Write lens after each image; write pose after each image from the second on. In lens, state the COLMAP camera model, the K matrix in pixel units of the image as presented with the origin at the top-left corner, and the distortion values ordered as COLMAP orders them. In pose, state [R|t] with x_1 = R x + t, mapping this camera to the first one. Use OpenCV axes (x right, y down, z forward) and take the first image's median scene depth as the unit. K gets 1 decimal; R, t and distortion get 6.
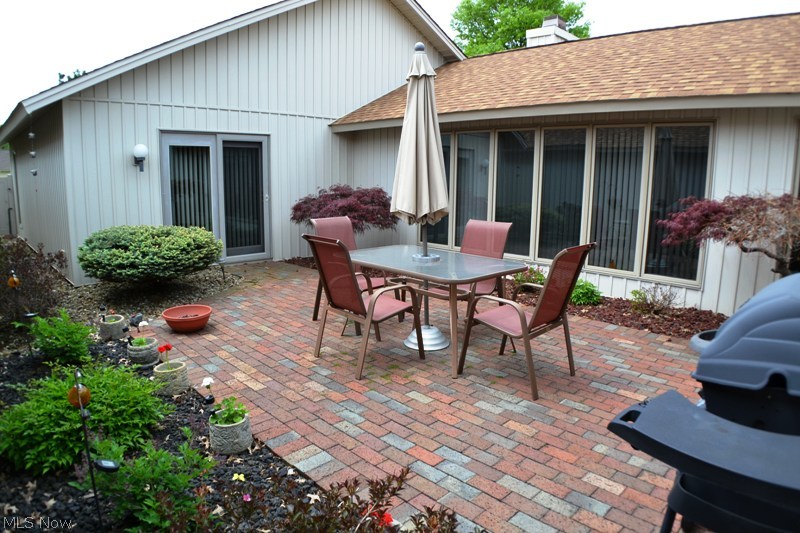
lens RADIAL K [[507.3, 0, 398.8], [0, 507.3, 271.9], [0, 0, 1]] dist [-0.164572, 0.039289]
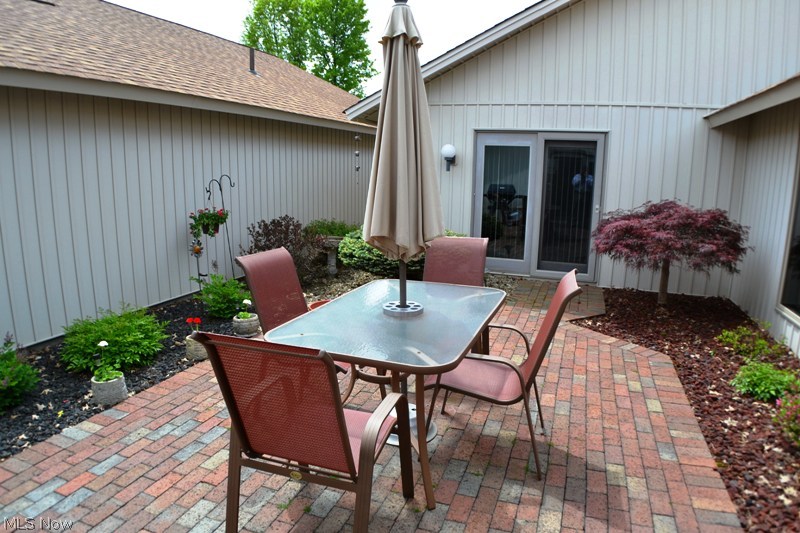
lens RADIAL K [[507.3, 0, 398.8], [0, 507.3, 271.9], [0, 0, 1]] dist [-0.164572, 0.039289]
pose [[0.435950, 0.177009, -0.882392, 0.362500], [-0.179994, 0.977806, 0.107222, -0.082815], [0.881788, 0.112082, 0.458136, 0.387739]]
